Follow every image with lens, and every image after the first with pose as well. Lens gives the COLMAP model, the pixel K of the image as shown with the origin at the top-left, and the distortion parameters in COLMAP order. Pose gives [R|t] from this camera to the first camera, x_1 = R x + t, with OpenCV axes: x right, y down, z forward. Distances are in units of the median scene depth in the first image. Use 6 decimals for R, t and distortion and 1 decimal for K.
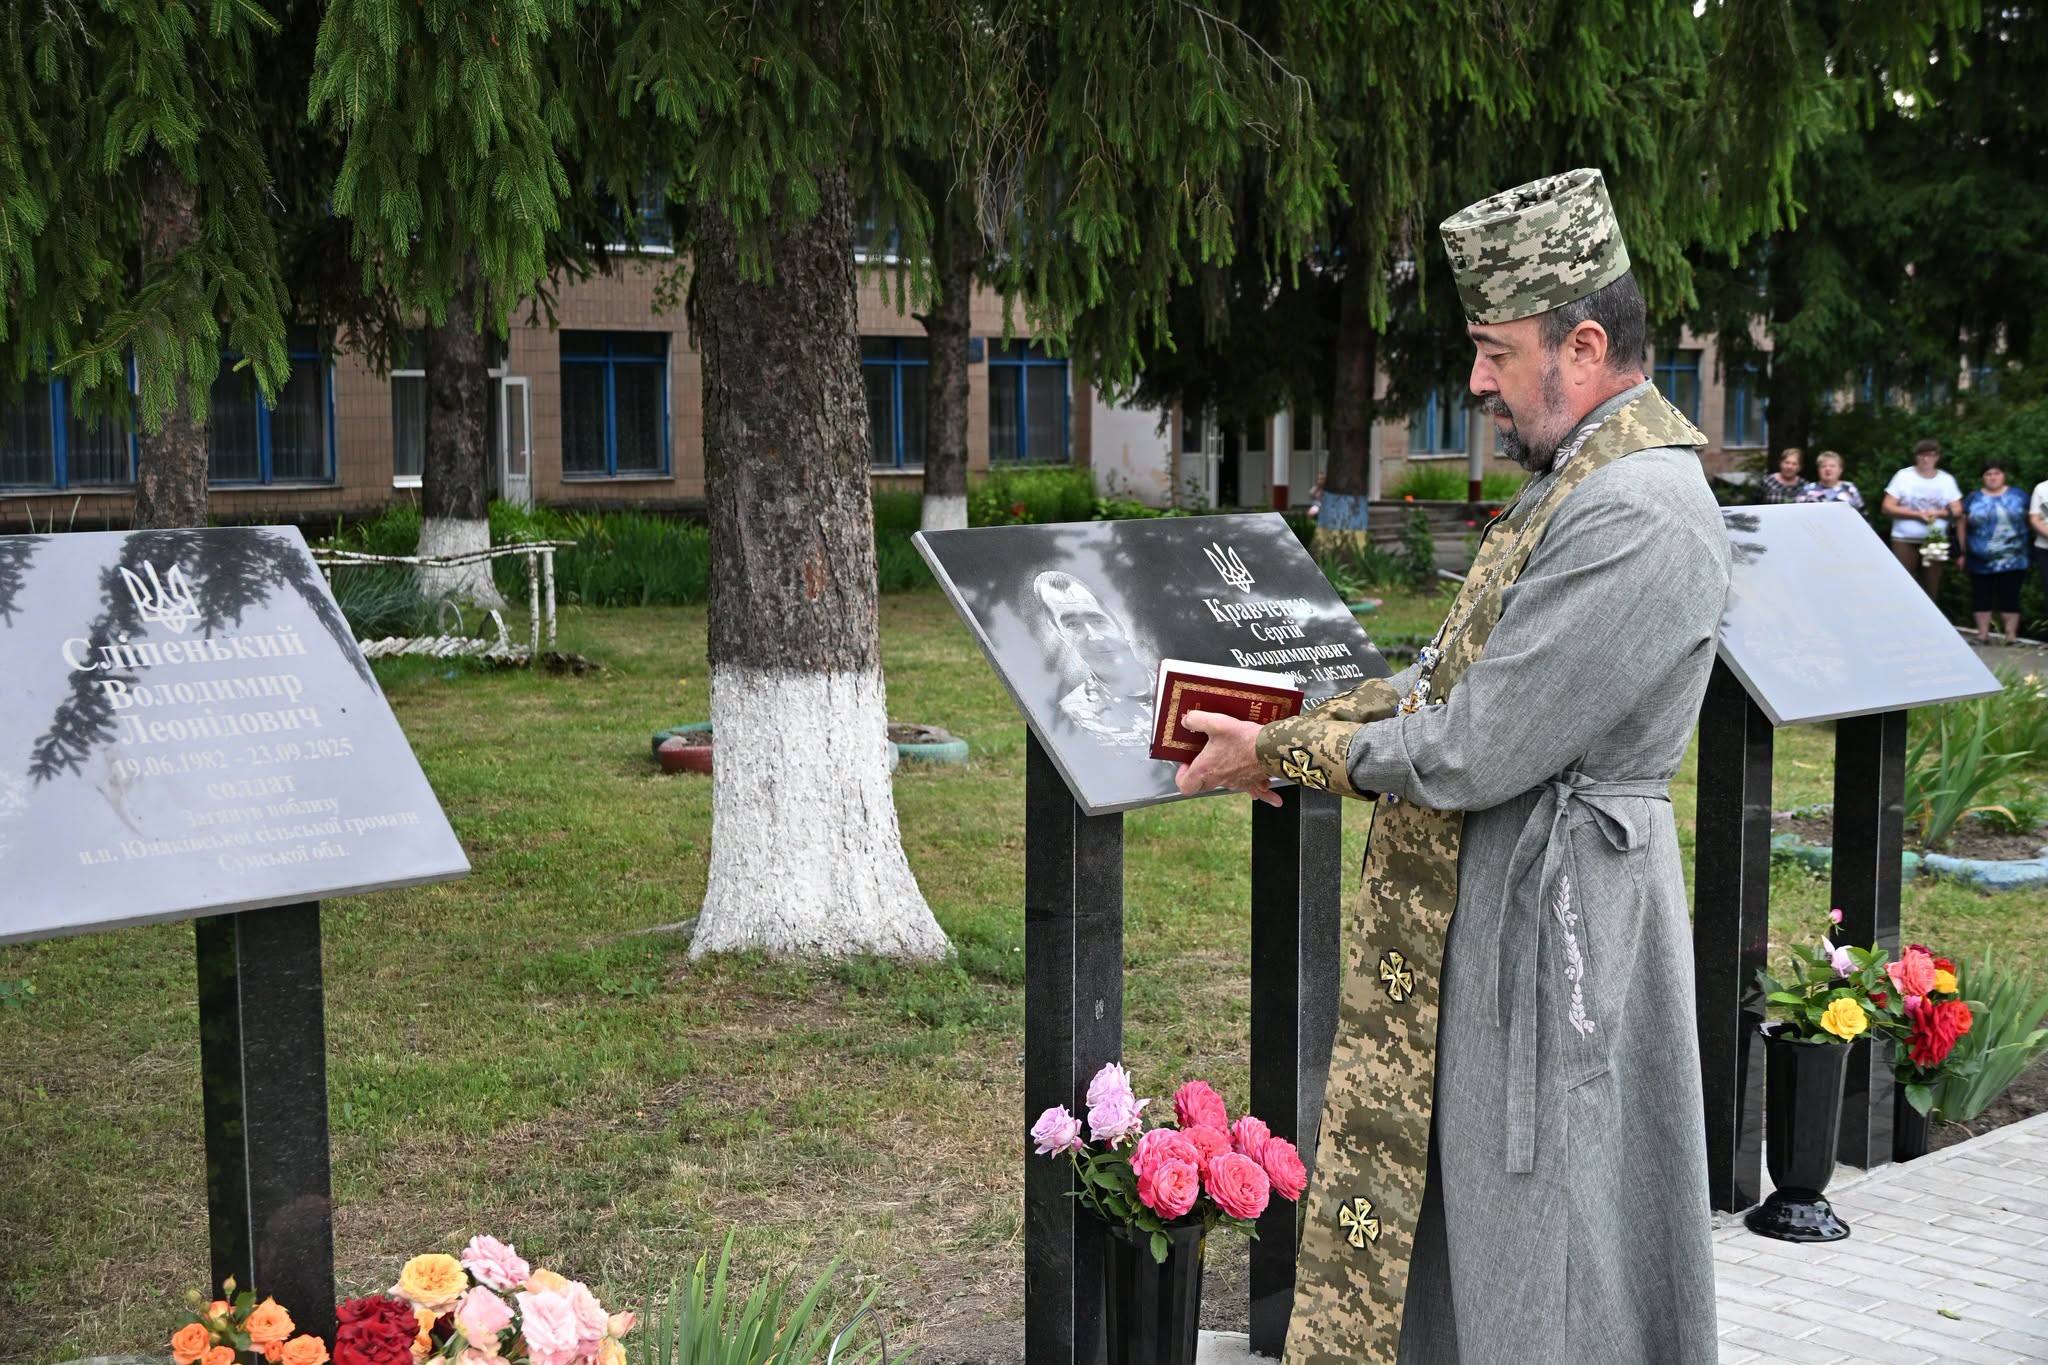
lens RADIAL K [[2709.9, 0, 1019.8], [0, 2709.9, 679.0], [0, 0, 1]] dist [0.034819, 0.000000]
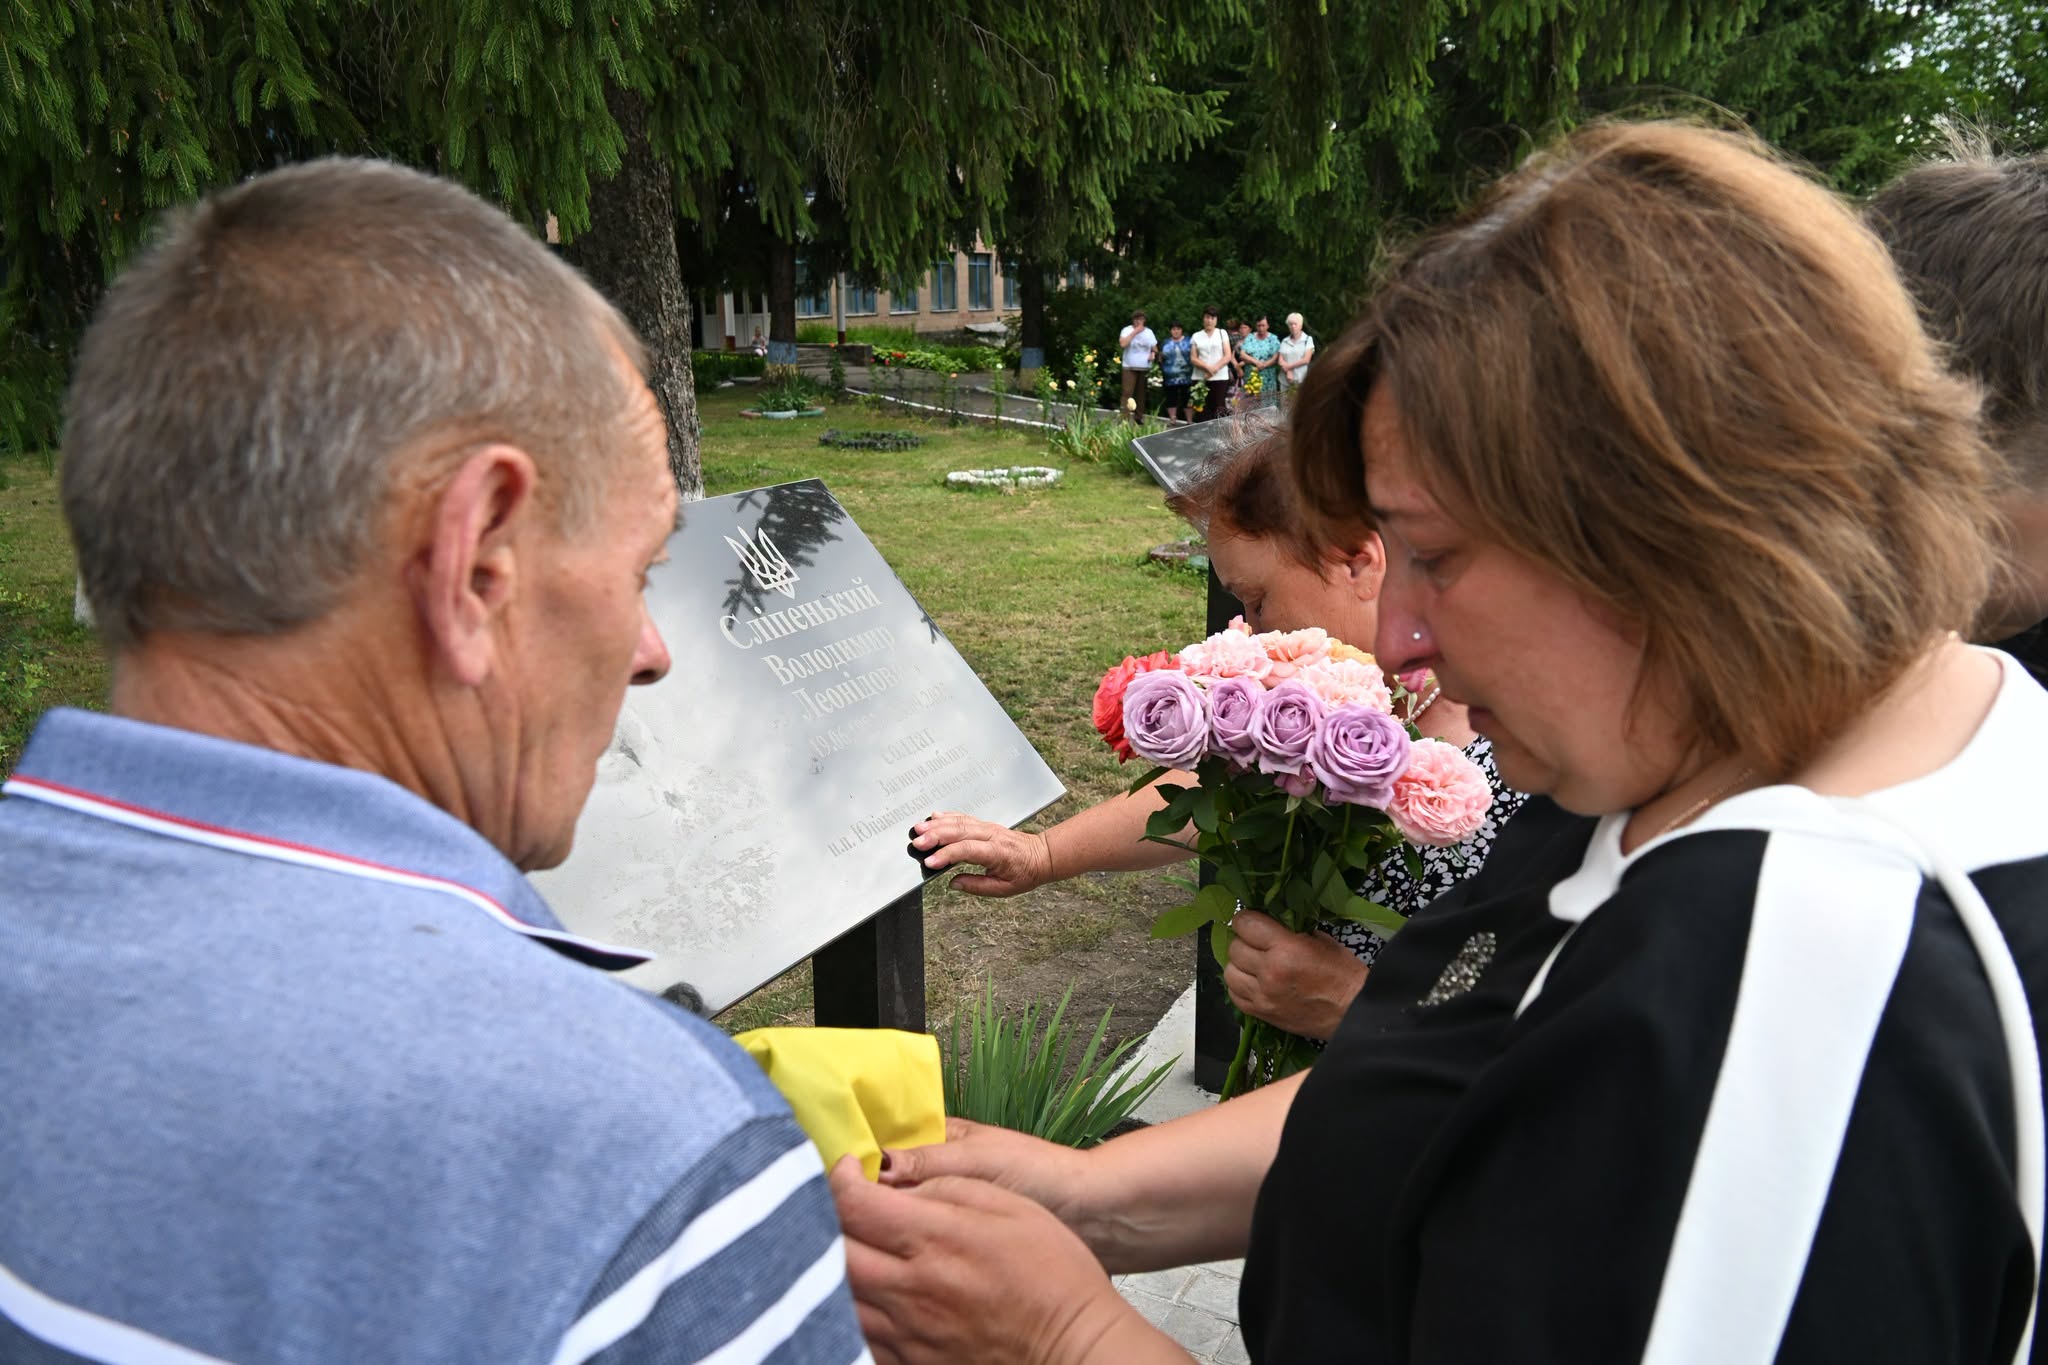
lens RADIAL K [[1514.2, 0, 1013.8], [0, 1514.2, 696.9], [0, 0, 1]] dist [0.019232, -0.034169]
pose [[0.953130, -0.082890, 0.290985, -0.144893], [0.033788, 0.984885, 0.169882, -0.027071], [-0.300668, -0.152088, 0.941524, 0.155155]]
